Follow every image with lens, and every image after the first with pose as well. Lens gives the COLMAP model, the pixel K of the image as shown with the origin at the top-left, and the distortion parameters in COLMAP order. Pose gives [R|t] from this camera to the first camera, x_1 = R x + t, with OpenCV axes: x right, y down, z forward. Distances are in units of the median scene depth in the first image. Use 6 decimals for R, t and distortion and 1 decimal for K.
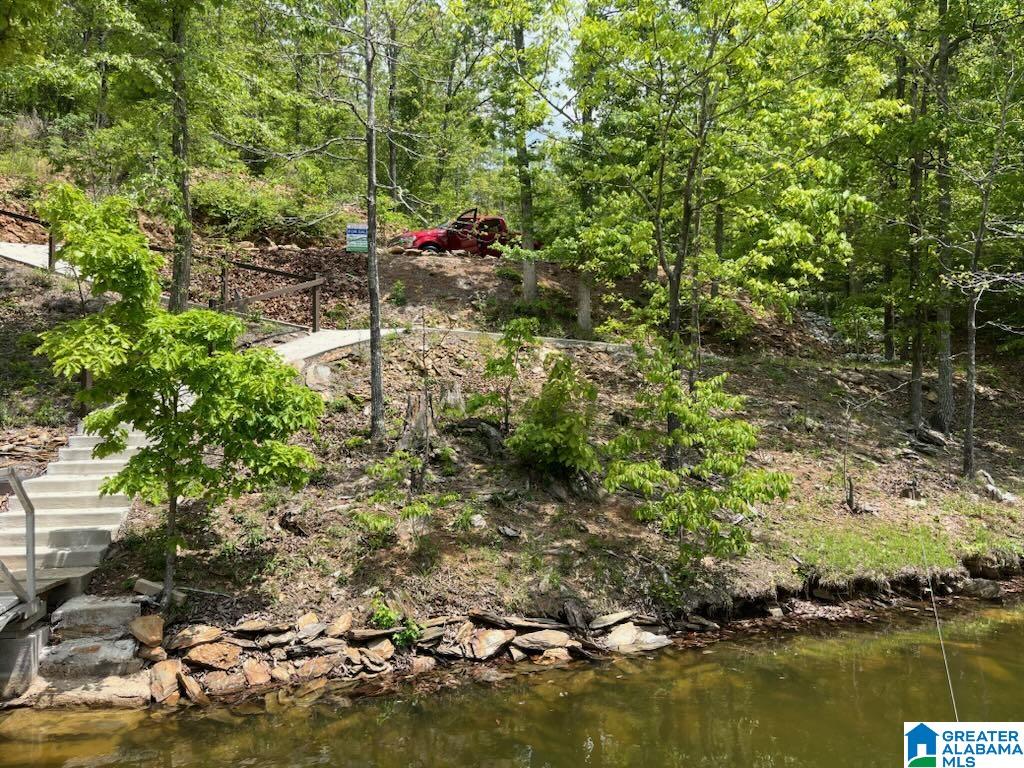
lens RADIAL K [[783.9, 0, 512.0], [0, 783.9, 378.8], [0, 0, 1]] dist [0.098052, -0.130751]
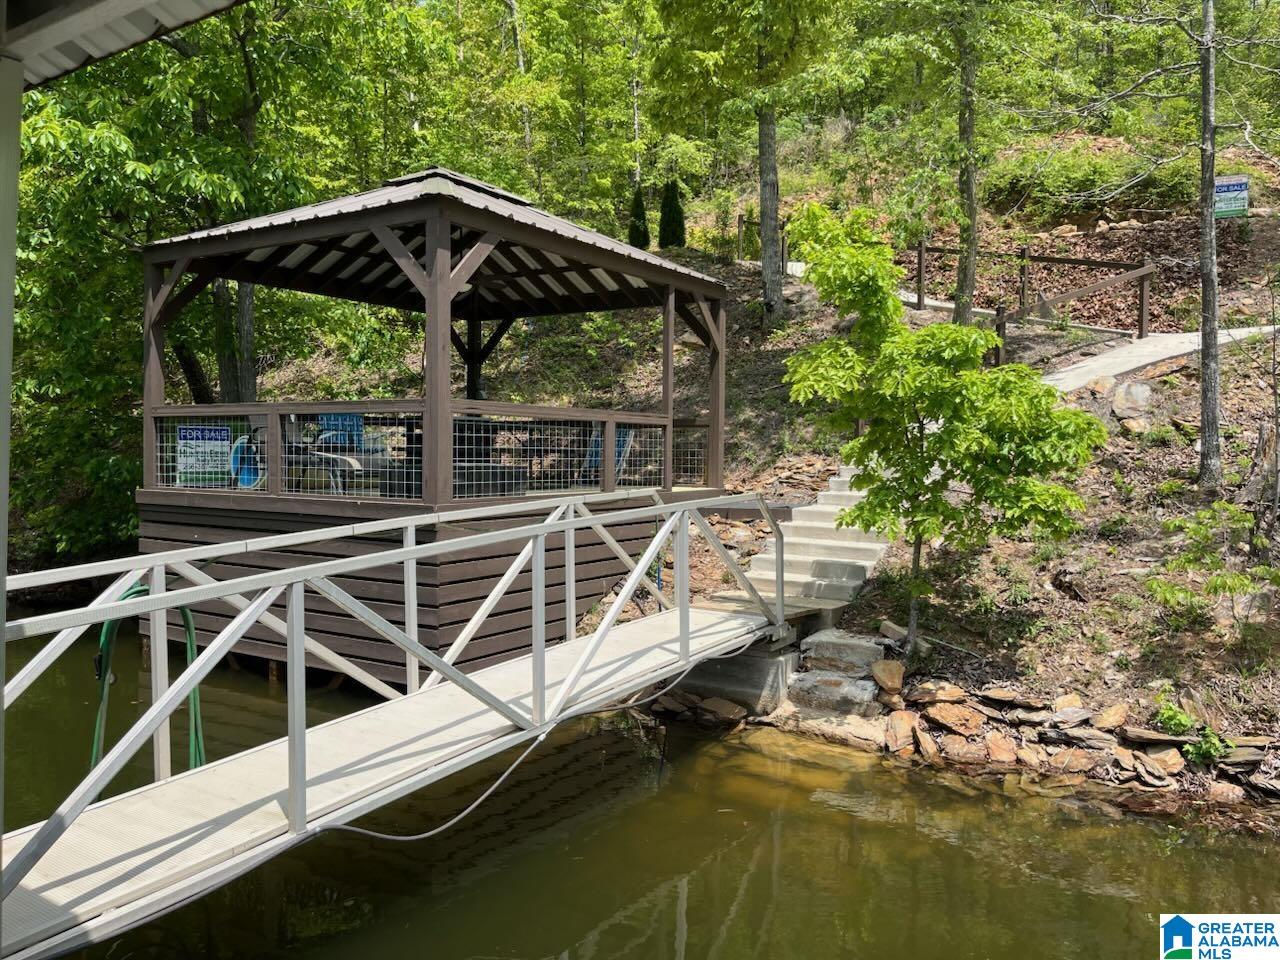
lens RADIAL K [[979.9, 0, 640.0], [0, 979.9, 473.5], [0, 0, 1]] dist [0.098052, -0.130751]
pose [[0.721651, 0.038975, -0.691159, 0.119871], [0.010288, 0.997700, 0.067002, 0.000194], [0.692181, -0.055462, 0.719590, -0.016418]]
